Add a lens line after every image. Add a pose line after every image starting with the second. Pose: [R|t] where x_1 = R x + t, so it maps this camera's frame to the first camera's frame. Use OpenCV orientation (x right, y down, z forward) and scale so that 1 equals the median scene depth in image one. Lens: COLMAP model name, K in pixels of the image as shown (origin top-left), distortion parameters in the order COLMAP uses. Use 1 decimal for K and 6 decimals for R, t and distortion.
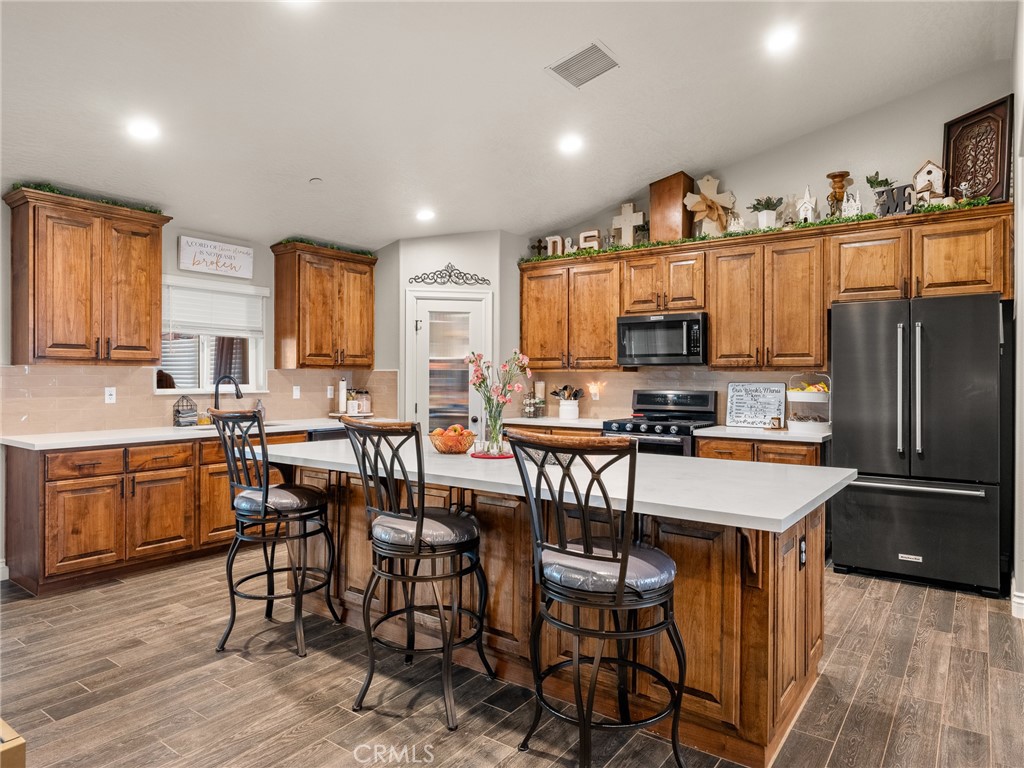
lens RADIAL K [[637.6, 0, 511.7], [0, 637.6, 377.4], [0, 0, 1]] dist [-0.006931, -0.001584]
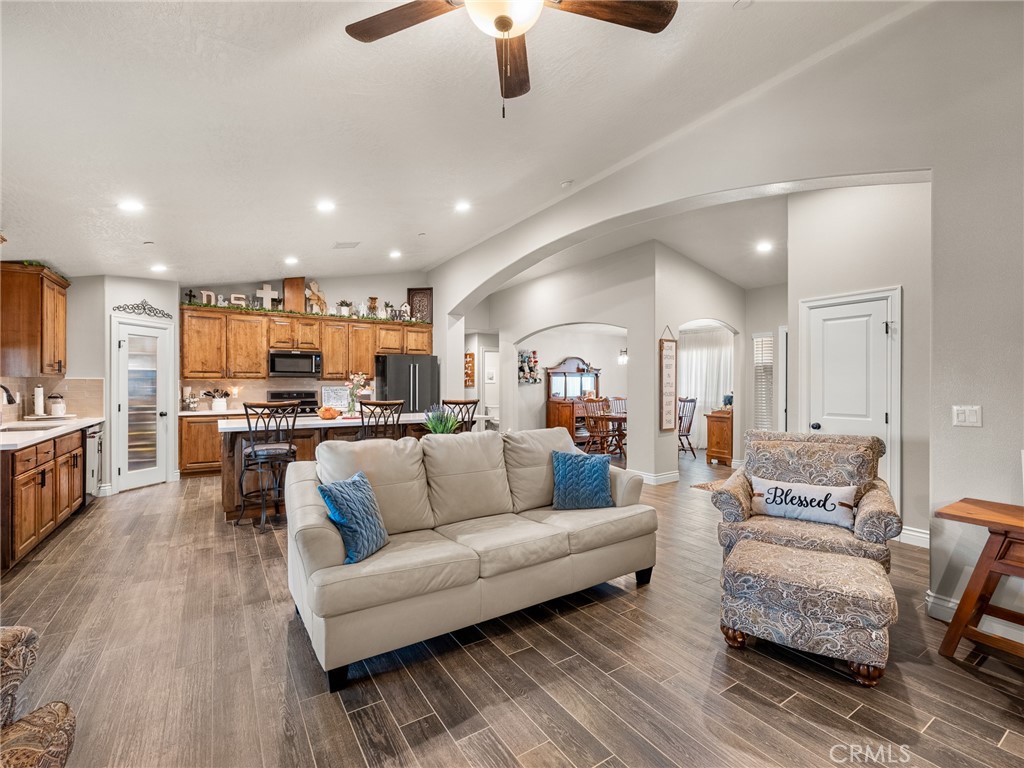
lens RADIAL K [[460.6, 0, 513.4], [0, 460.6, 388.8], [0, 0, 1]] dist [-0.004496, 0.002166]
pose [[0.355378, -0.011689, 0.934650, -0.825408], [-0.001215, 0.999915, 0.012967, -0.003913], [-0.934722, -0.005743, 0.355333, -0.087035]]
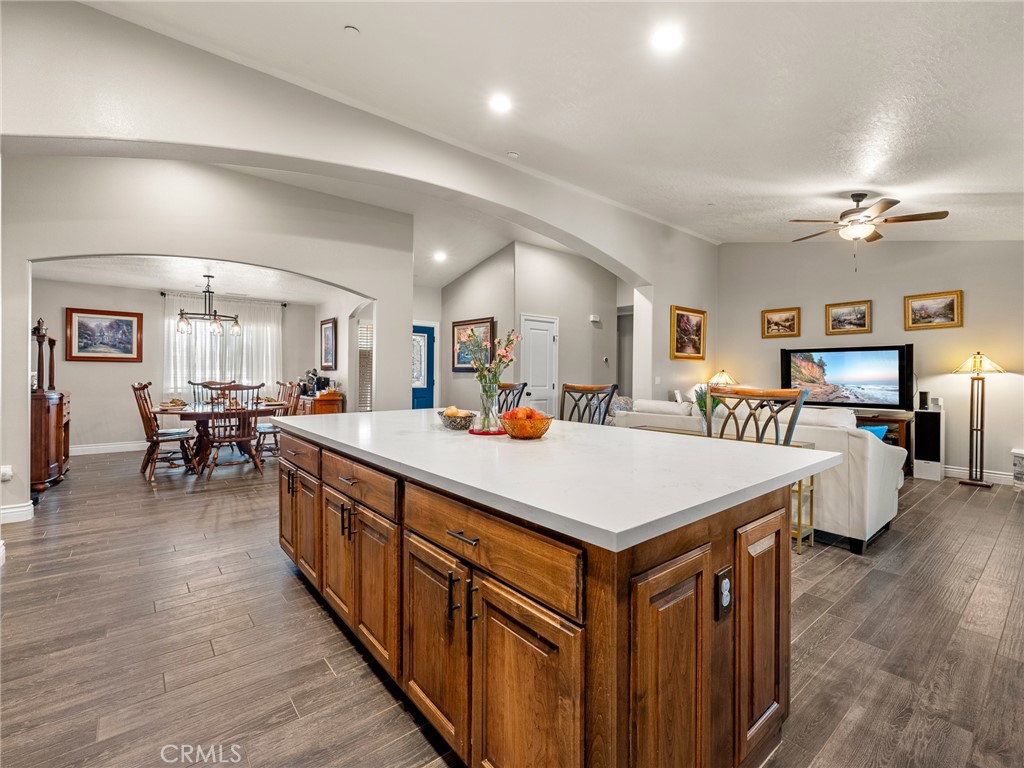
lens RADIAL K [[460.6, 0, 515.0], [0, 460.6, 376.8], [0, 0, 1]] dist [-0.004496, 0.002166]
pose [[-0.969171, -0.014296, 0.245974, -0.145913], [-0.013750, 0.999898, 0.003936, 0.019110], [-0.246005, 0.000433, -0.969268, 1.005344]]
